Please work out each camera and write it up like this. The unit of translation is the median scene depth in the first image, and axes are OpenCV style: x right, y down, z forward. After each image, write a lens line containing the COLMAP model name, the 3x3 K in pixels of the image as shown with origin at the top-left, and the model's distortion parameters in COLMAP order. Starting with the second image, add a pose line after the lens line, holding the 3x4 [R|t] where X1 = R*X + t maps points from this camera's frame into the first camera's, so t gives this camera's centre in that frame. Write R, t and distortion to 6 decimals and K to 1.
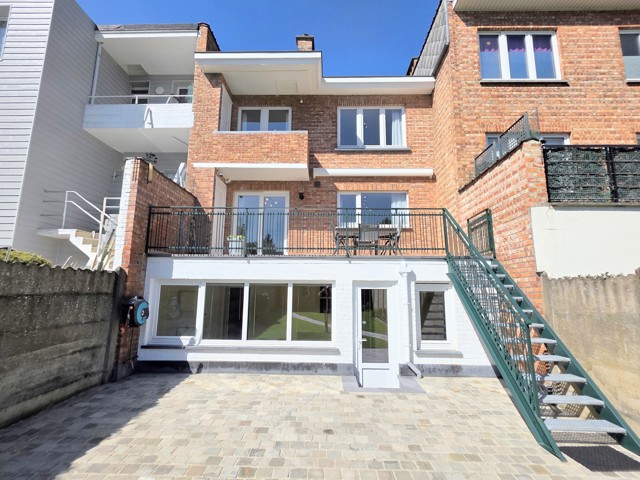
lens RADIAL K [[302.4, 0, 319.1], [0, 302.4, 240.2], [0, 0, 1]] dist [0.001090, 0.001191]
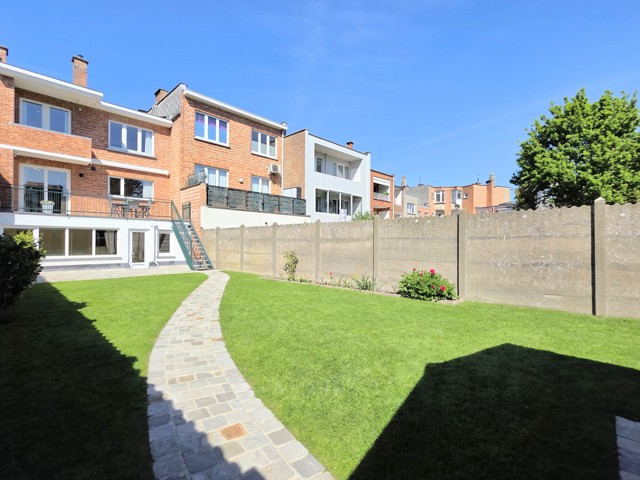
lens RADIAL K [[302.4, 0, 318.2], [0, 302.4, 241.5], [0, 0, 1]] dist [0.001090, 0.001191]
pose [[0.675796, -0.003764, 0.737079, -0.445398], [-0.116432, 0.986887, 0.111791, -0.140689], [-0.727835, -0.161367, 0.666496, -1.162915]]
